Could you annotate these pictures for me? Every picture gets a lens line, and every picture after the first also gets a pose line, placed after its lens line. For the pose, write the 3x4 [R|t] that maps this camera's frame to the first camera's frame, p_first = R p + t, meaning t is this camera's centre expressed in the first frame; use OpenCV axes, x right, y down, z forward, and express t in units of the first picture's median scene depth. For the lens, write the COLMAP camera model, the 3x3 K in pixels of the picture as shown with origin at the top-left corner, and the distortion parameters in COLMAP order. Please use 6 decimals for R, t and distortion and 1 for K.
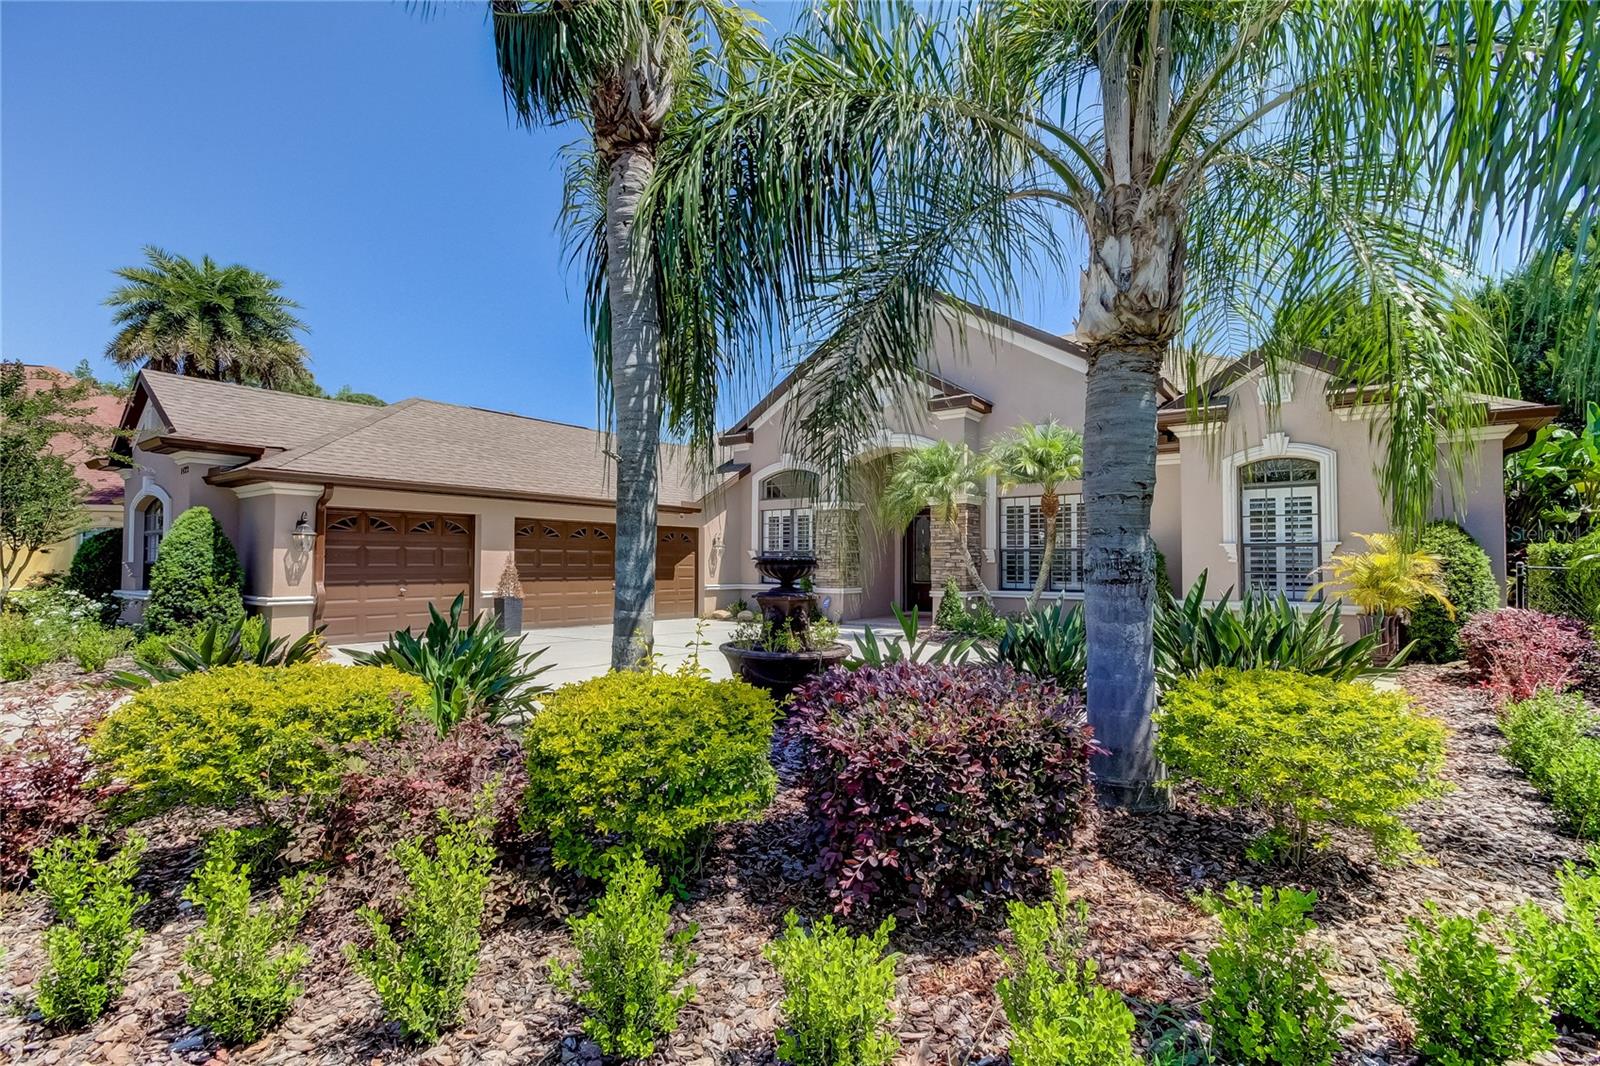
lens RADIAL K [[760.9, 0, 809.0], [0, 760.9, 555.3], [0, 0, 1]] dist [0.006074, 0.000182]
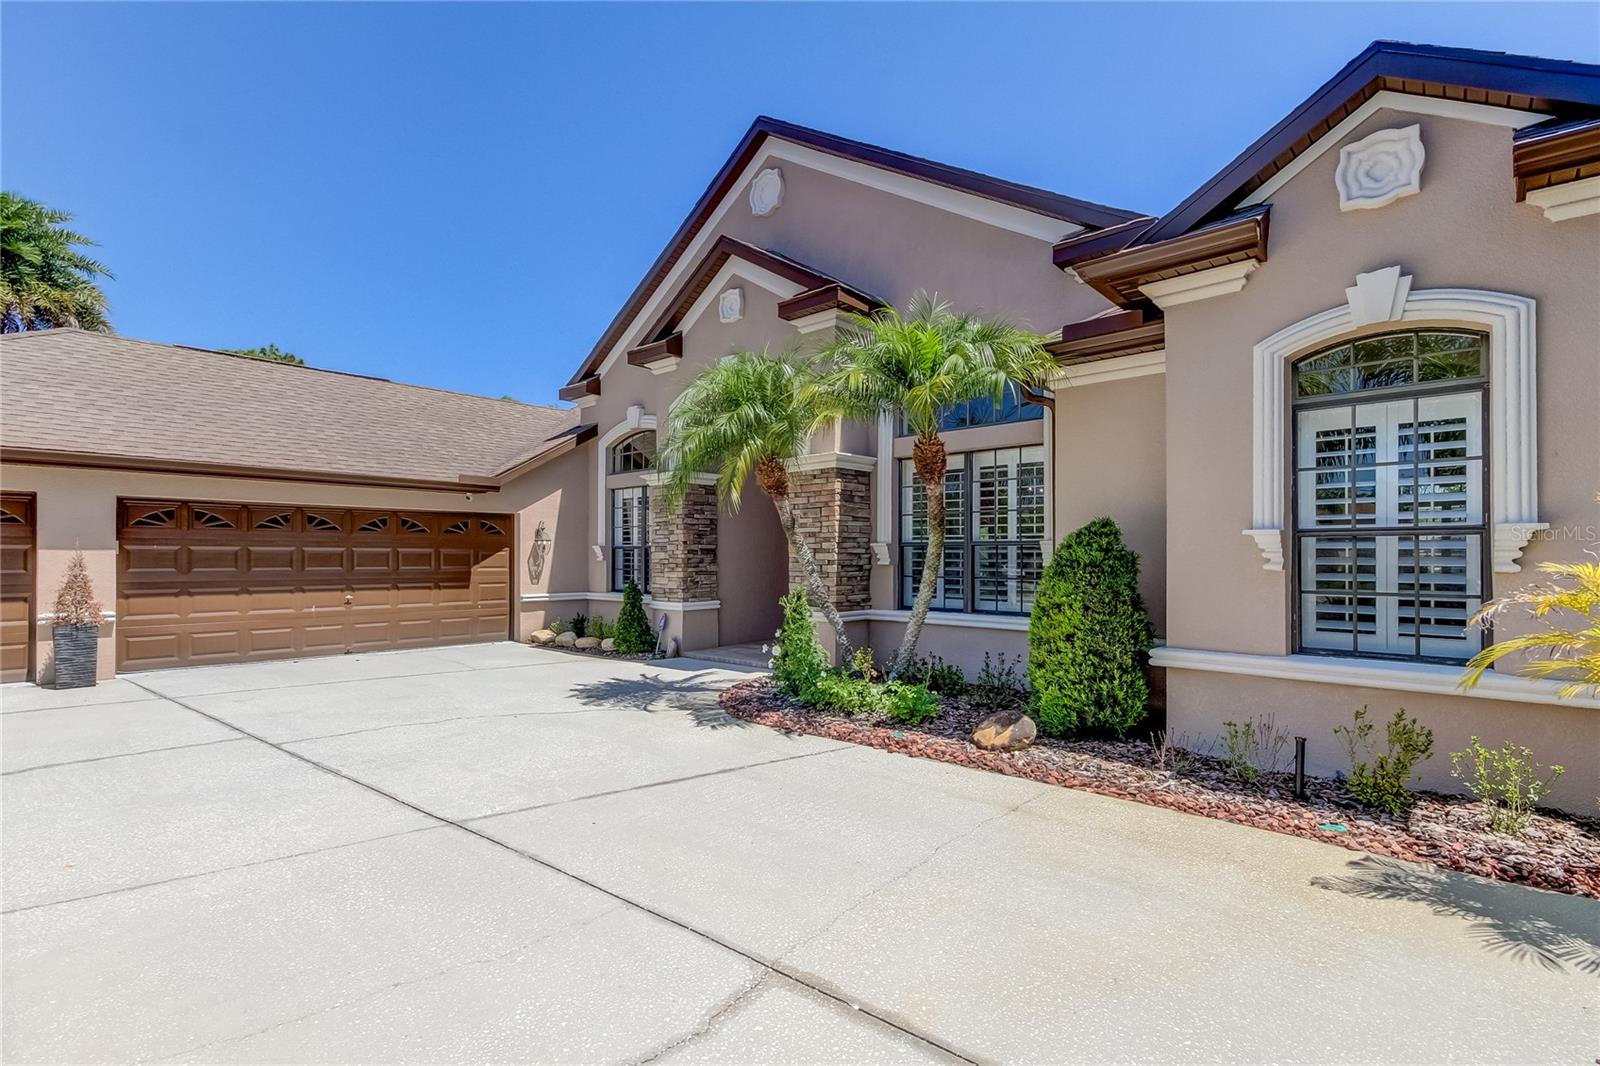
lens RADIAL K [[776.5, 0, 802.3], [0, 776.5, 567.7], [0, 0, 1]] dist [0.003287, 0.000572]
pose [[0.996244, -0.002965, -0.086542, 0.303529], [0.005174, 0.999666, 0.025301, -0.005621], [0.086438, -0.025654, 0.995927, 0.494358]]
